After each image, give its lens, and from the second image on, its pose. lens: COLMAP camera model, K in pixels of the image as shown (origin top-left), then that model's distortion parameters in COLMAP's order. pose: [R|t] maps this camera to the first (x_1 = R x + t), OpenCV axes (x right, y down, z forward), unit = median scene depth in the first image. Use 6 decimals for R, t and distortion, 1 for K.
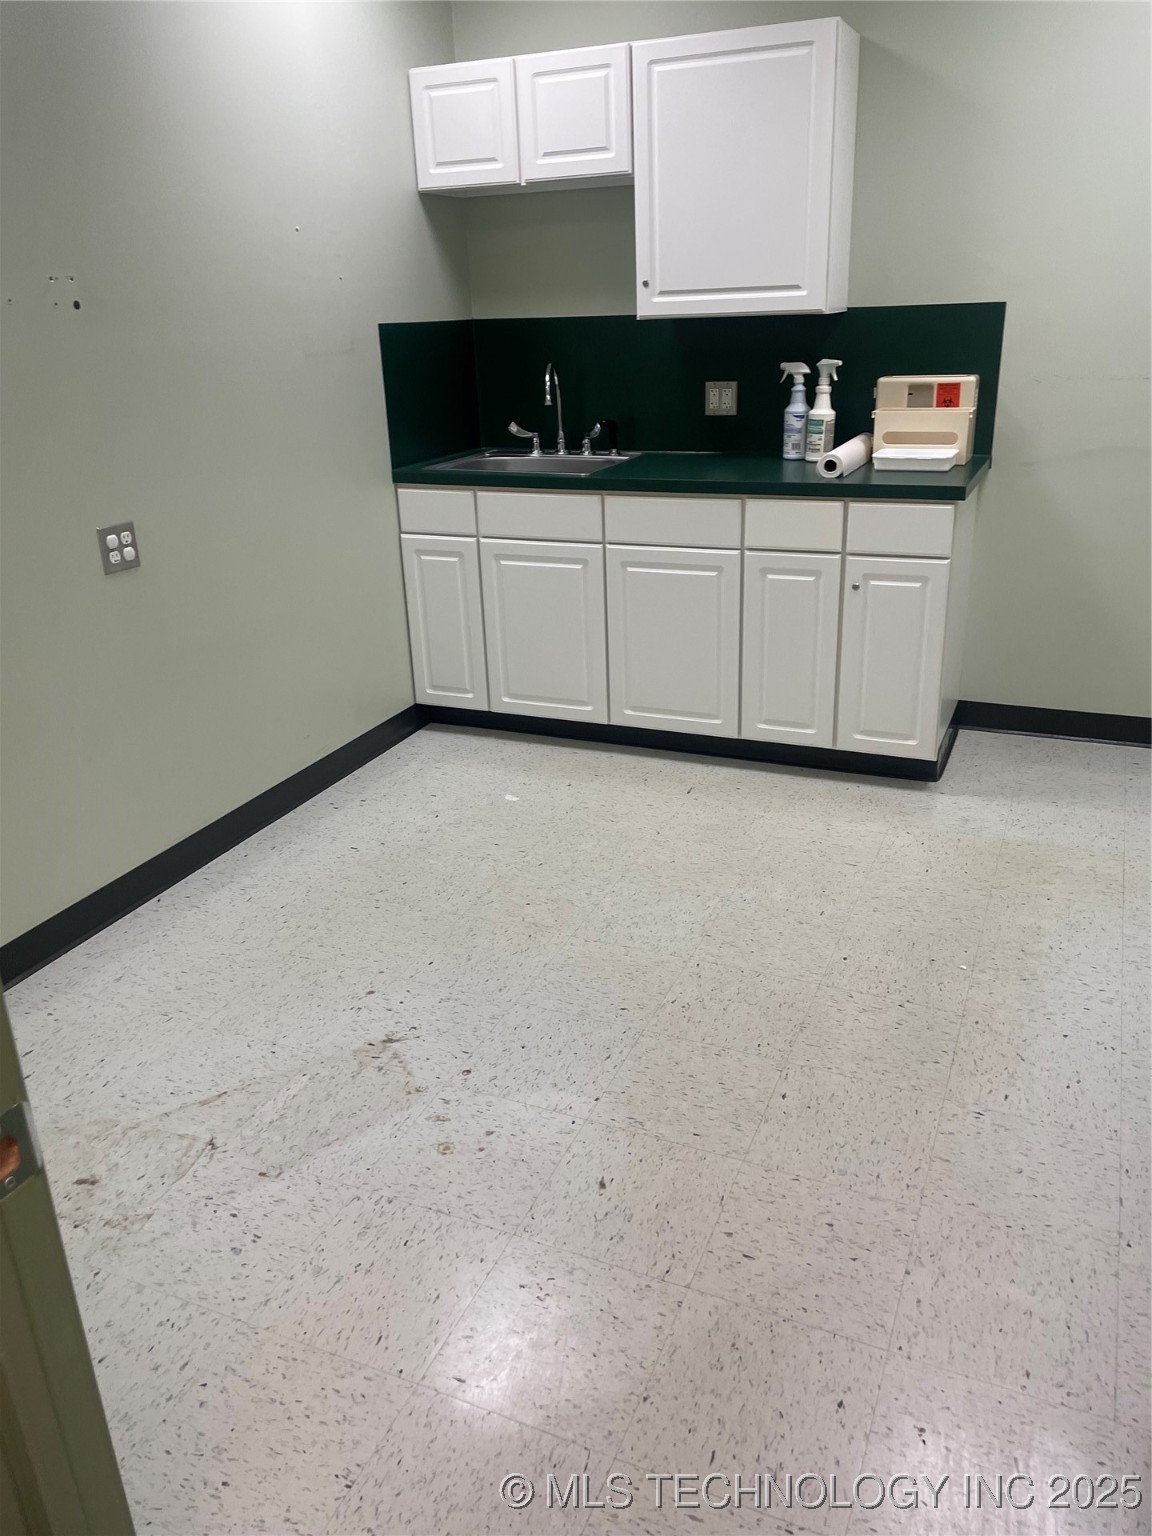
lens RADIAL K [[1182.1, 0, 573.3], [0, 1182.1, 779.1], [0, 0, 1]] dist [0.033941, 0.003406]
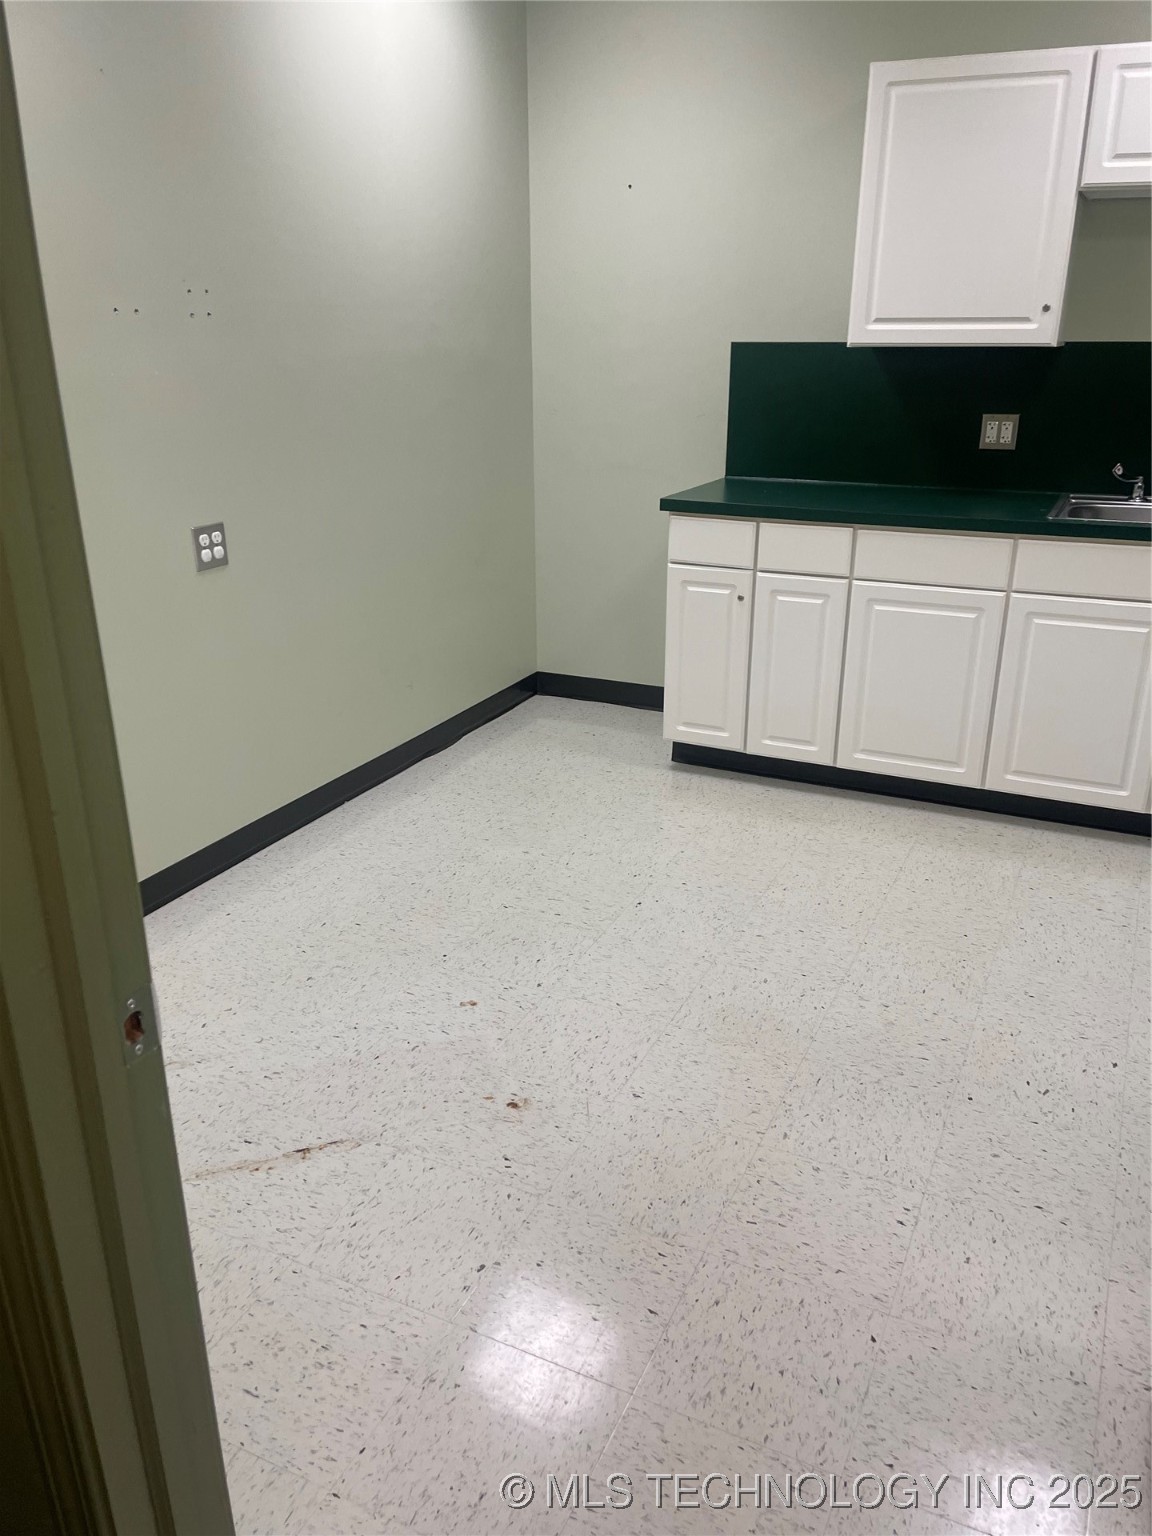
lens RADIAL K [[1141.9, 0, 576.0], [0, 1141.9, 768.0], [0, 0, 1]] dist [0.006706, -0.004376]
pose [[0.998903, 0.041580, 0.021551, -0.200458], [-0.041334, 0.999076, -0.011737, -0.025852], [-0.022019, 0.010834, 0.999699, 0.086727]]
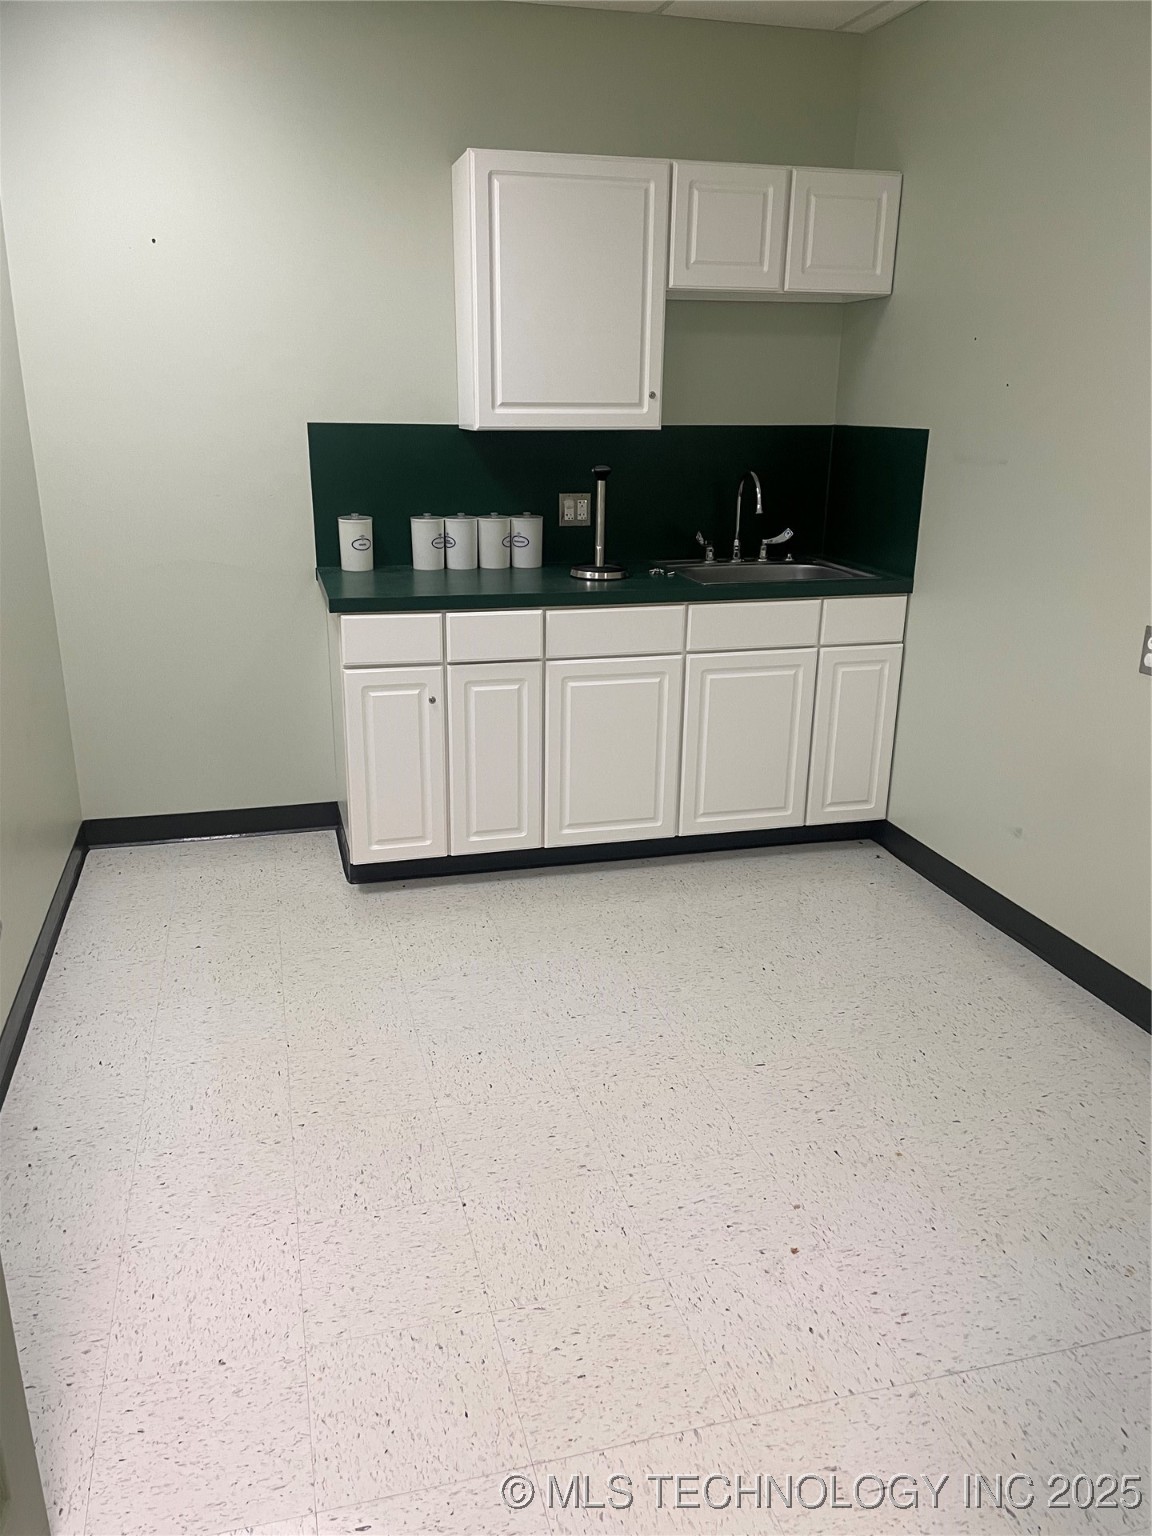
lens RADIAL K [[1189.9, 0, 575.7], [0, 1189.9, 822.2], [0, 0, 1]] dist [0.060396, 0.002037]
pose [[0.774554, -0.160011, 0.611933, -0.549115], [0.196877, 0.980402, 0.007162, -0.069895], [-0.601087, 0.114928, 0.790877, 0.230940]]
